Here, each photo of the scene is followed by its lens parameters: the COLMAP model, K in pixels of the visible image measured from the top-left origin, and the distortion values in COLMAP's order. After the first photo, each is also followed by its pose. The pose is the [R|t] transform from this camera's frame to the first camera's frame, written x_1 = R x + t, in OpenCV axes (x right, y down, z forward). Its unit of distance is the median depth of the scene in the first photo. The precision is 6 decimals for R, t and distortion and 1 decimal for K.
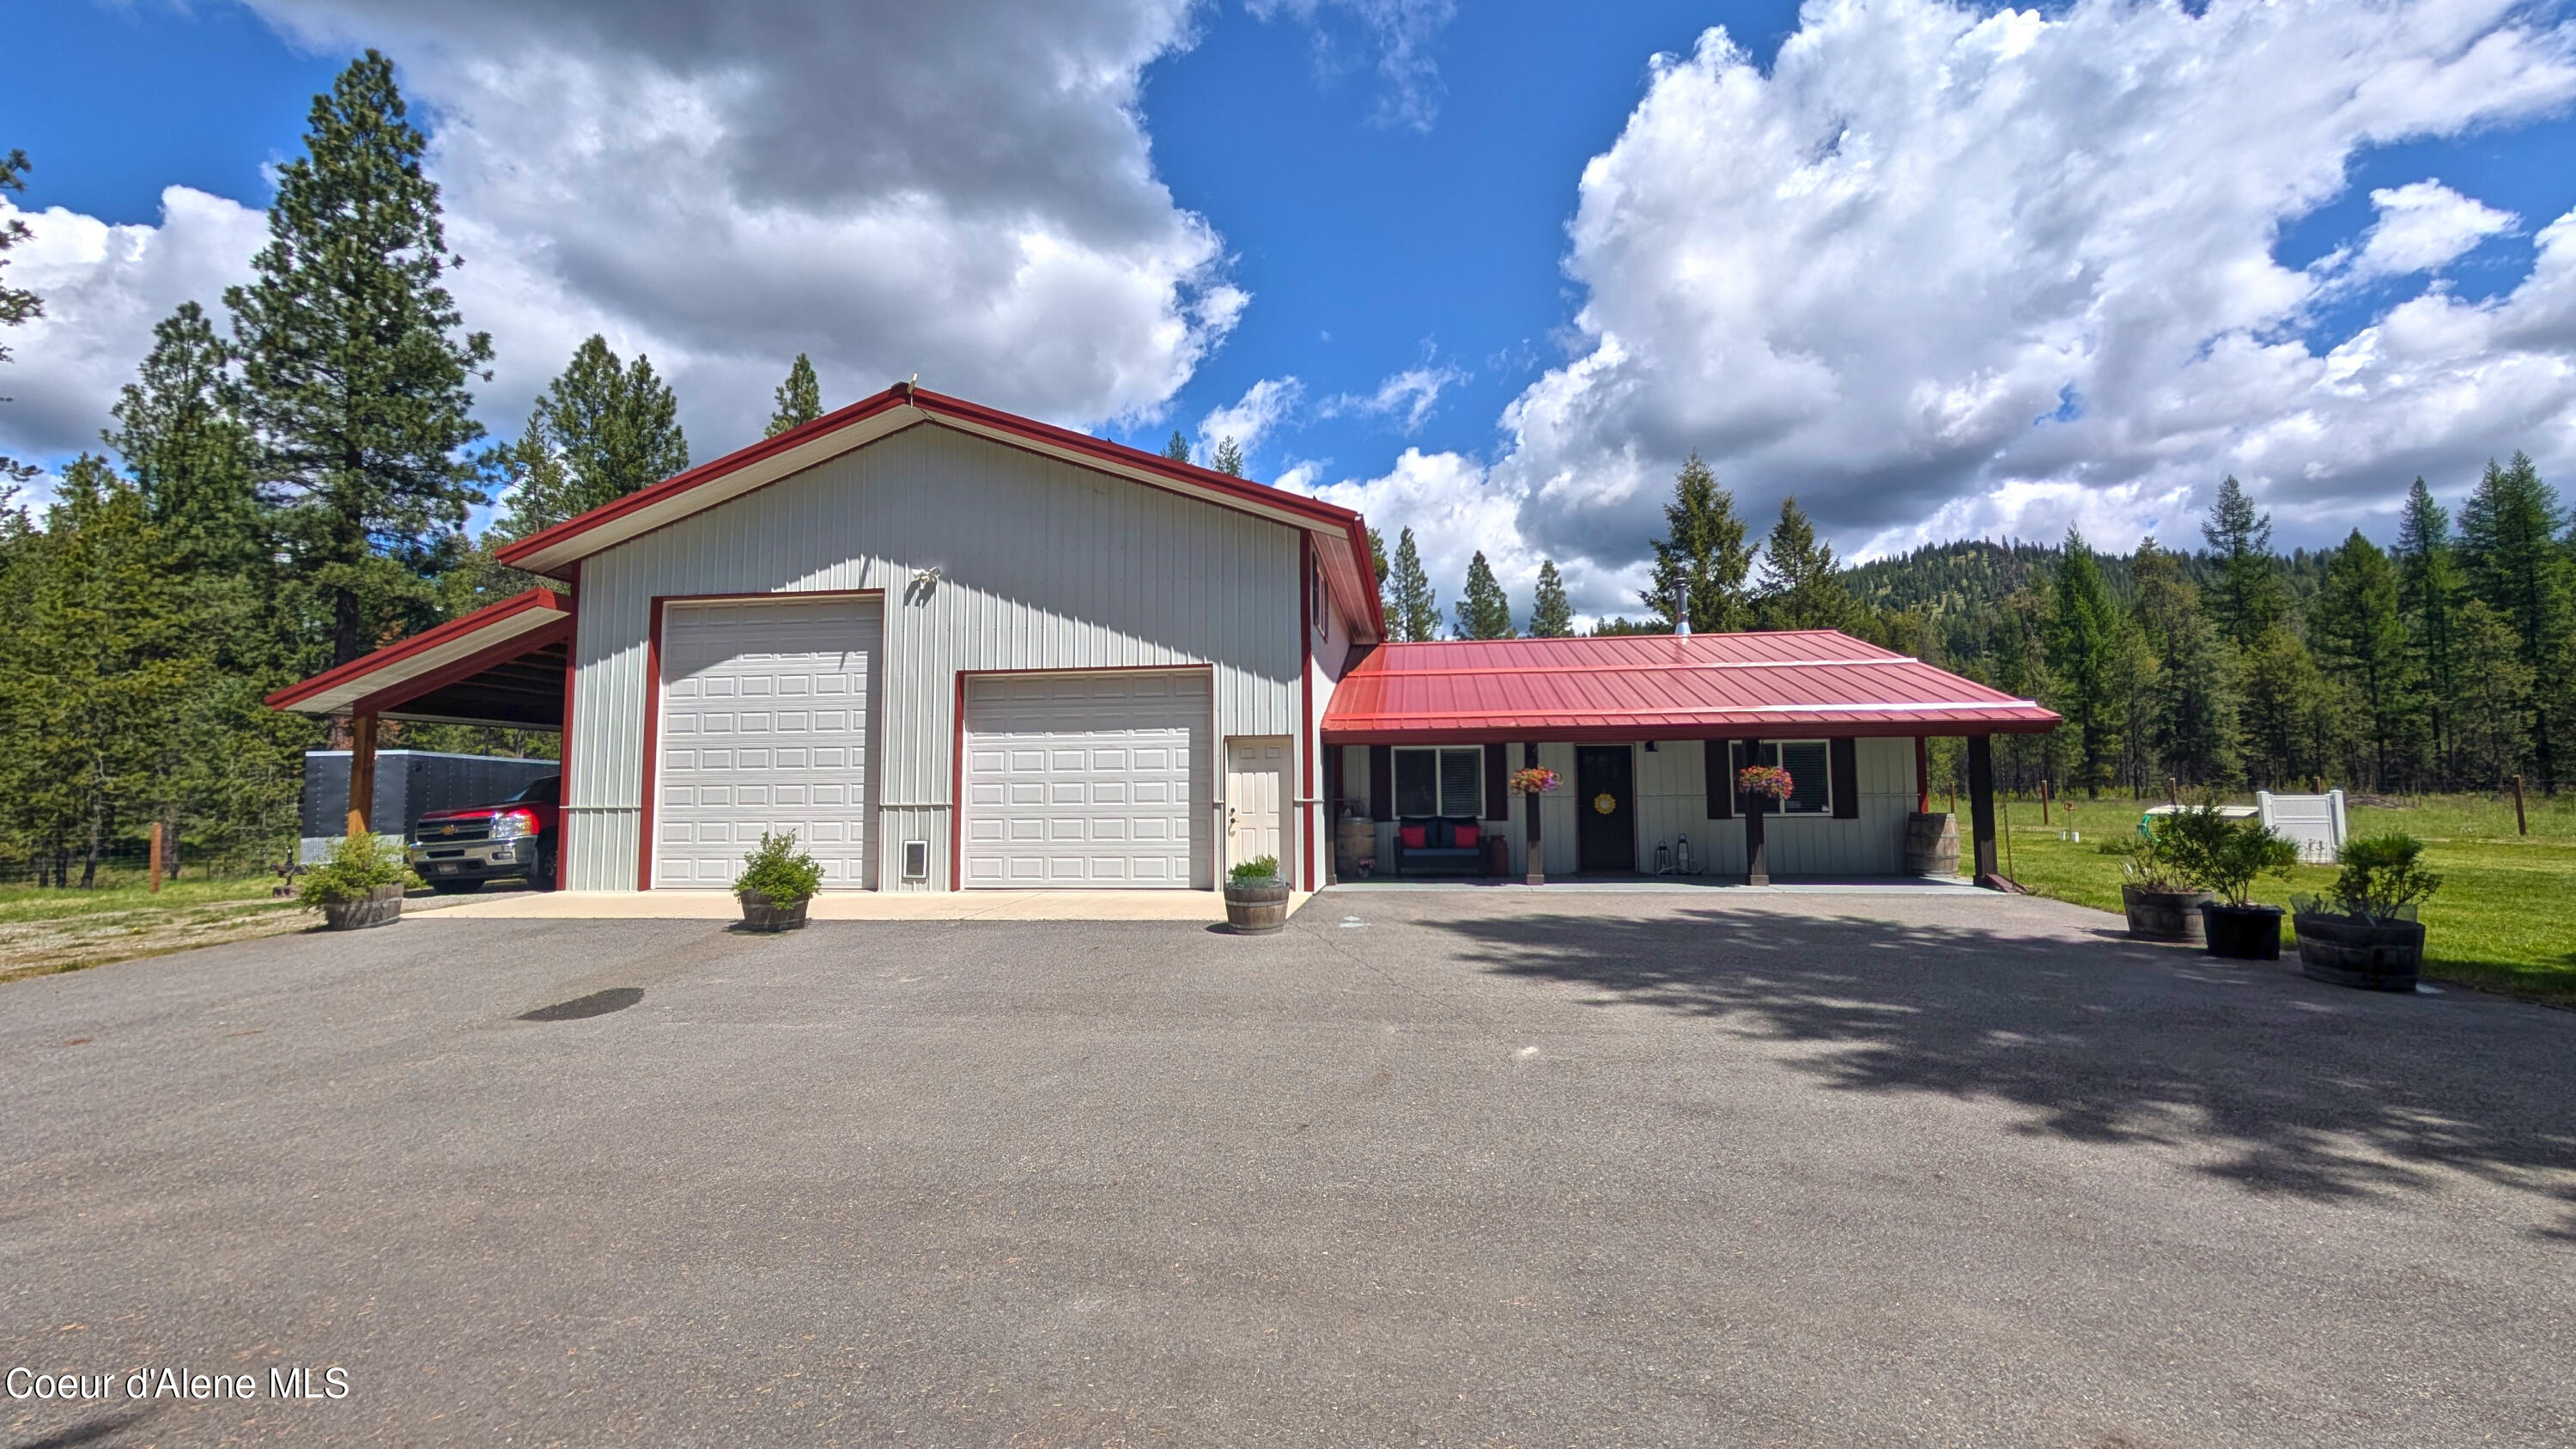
lens RADIAL K [[911.0, 0, 1276.4], [0, 911.0, 733.1], [0, 0, 1]] dist [0.000004, -0.000017]
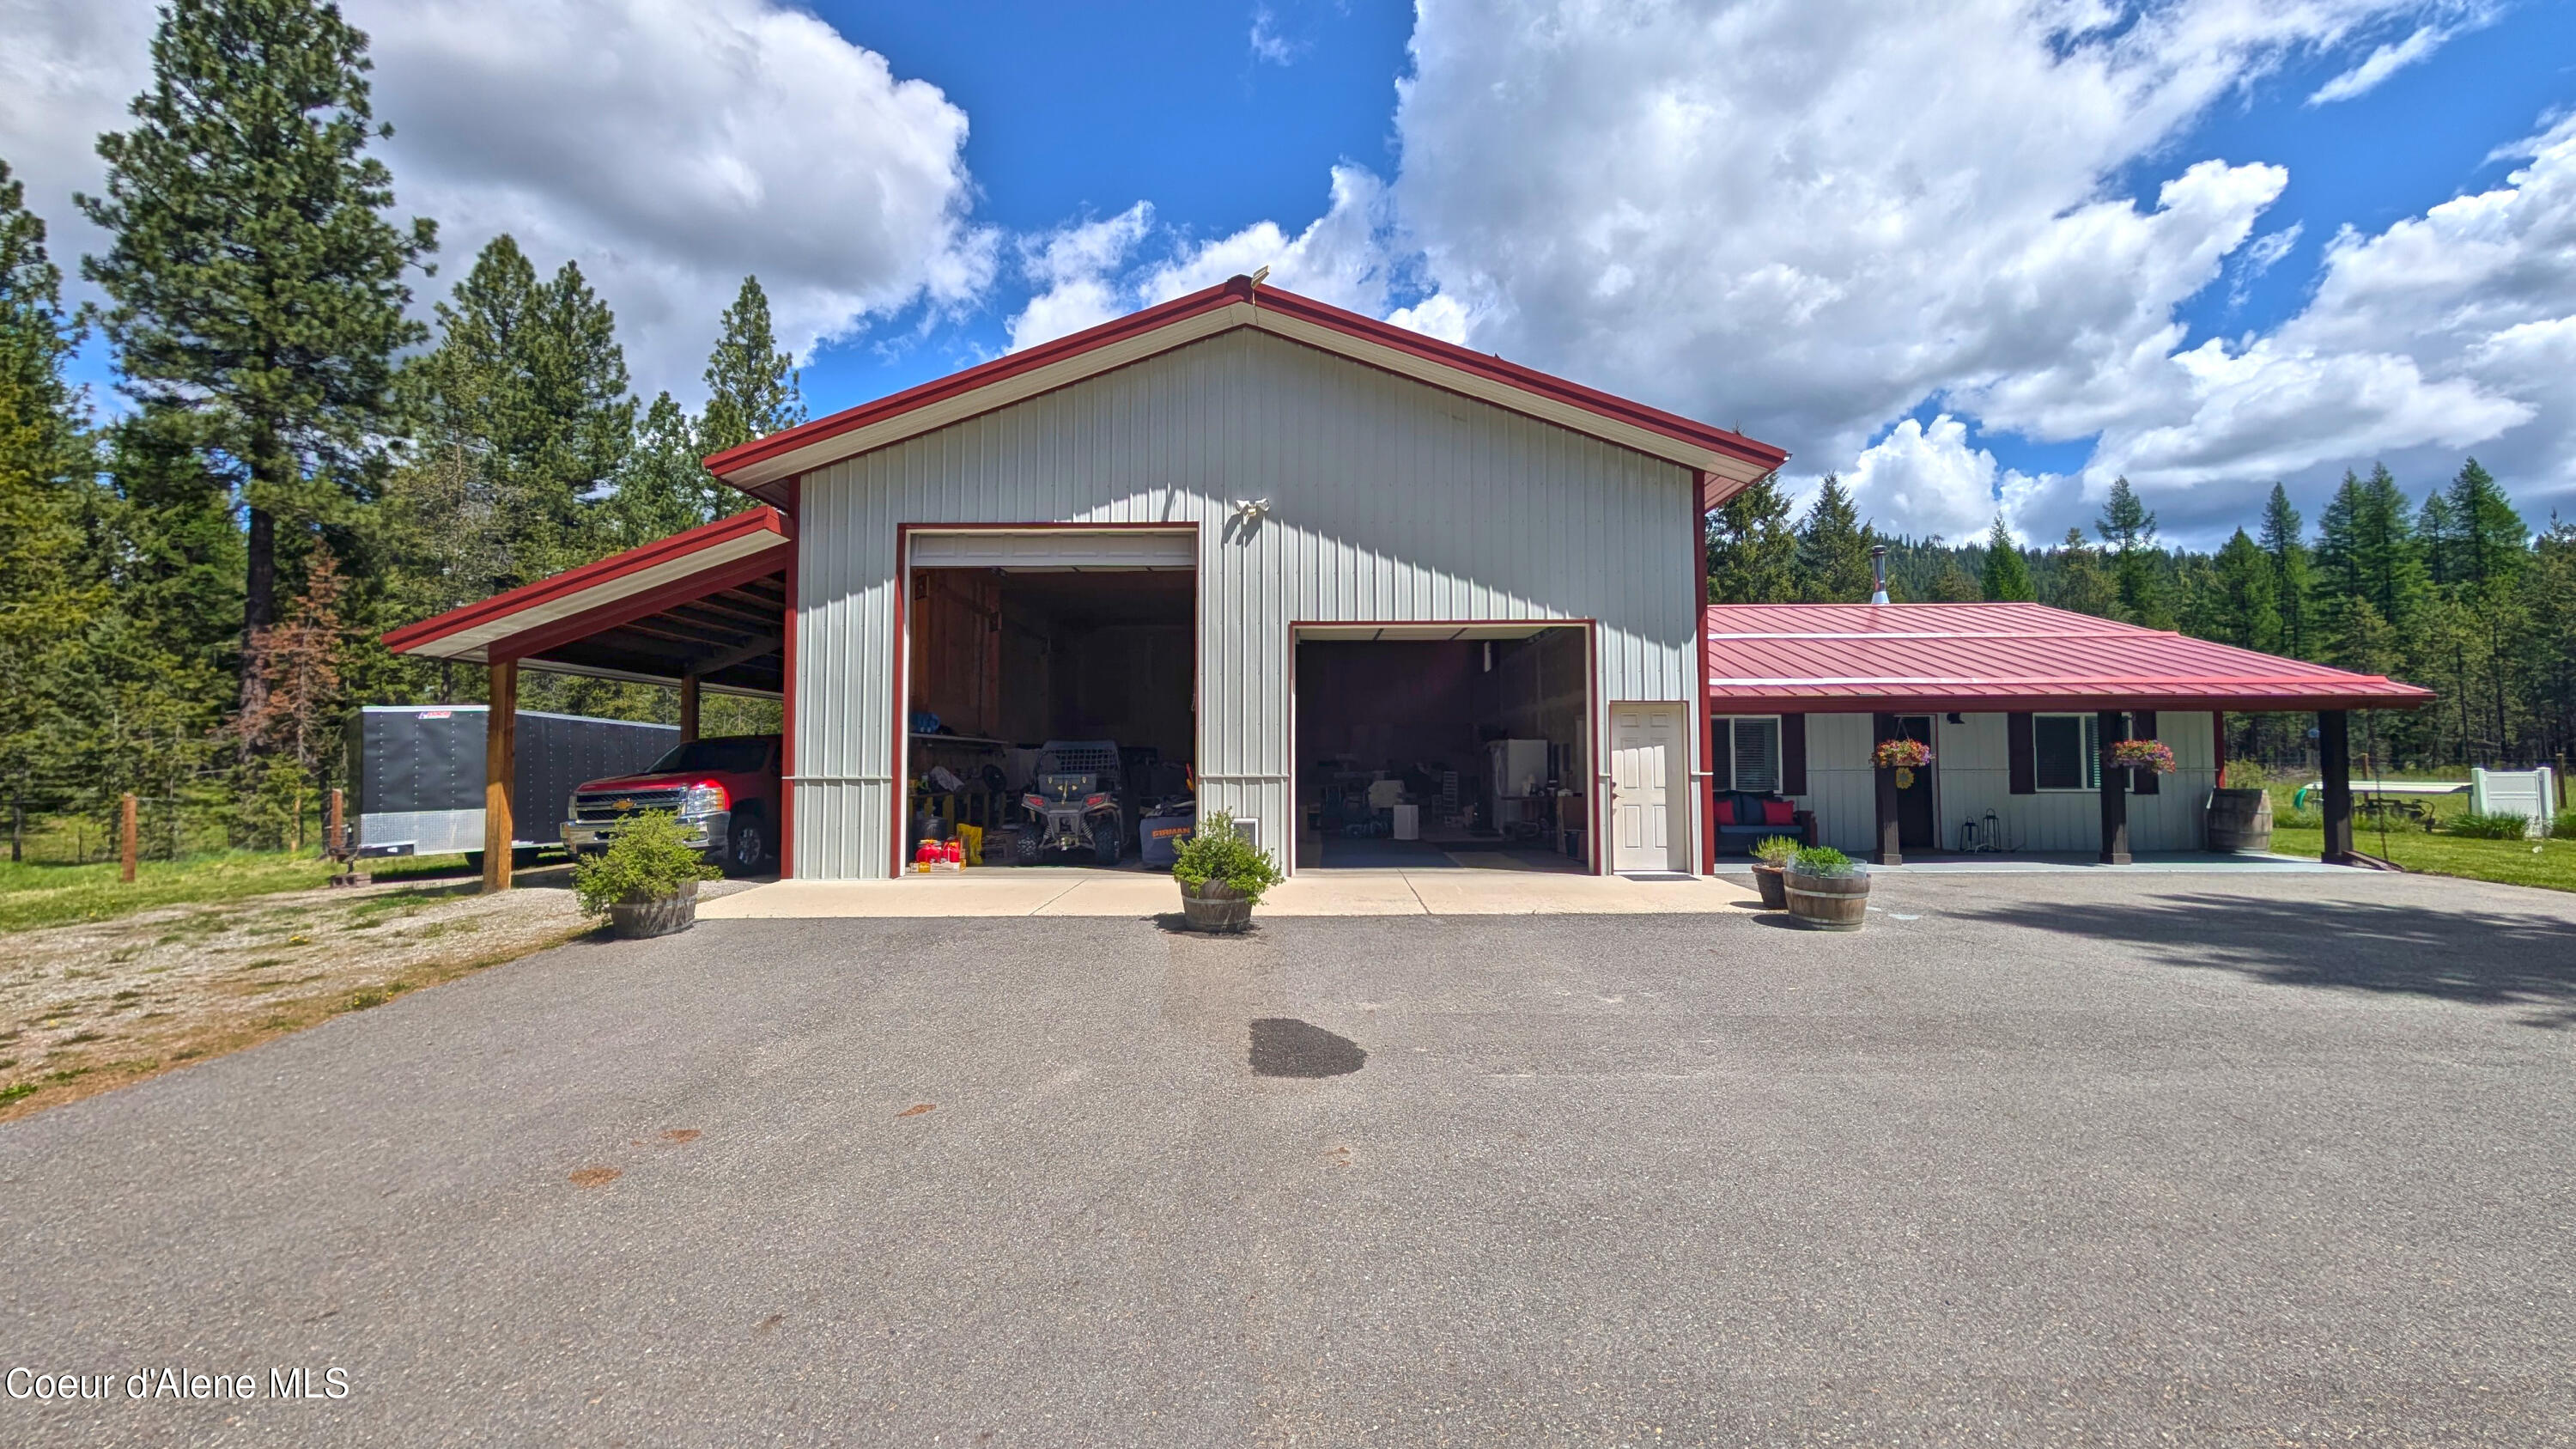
lens RADIAL K [[914.7, 0, 1288.0], [0, 914.7, 724.5], [0, 0, 1]] dist [0.001338, 0.000036]
pose [[0.993822, 0.010102, 0.110525, -0.387095], [-0.012816, 0.999633, 0.023879, 0.007273], [-0.110243, -0.025148, 0.993586, 0.120132]]
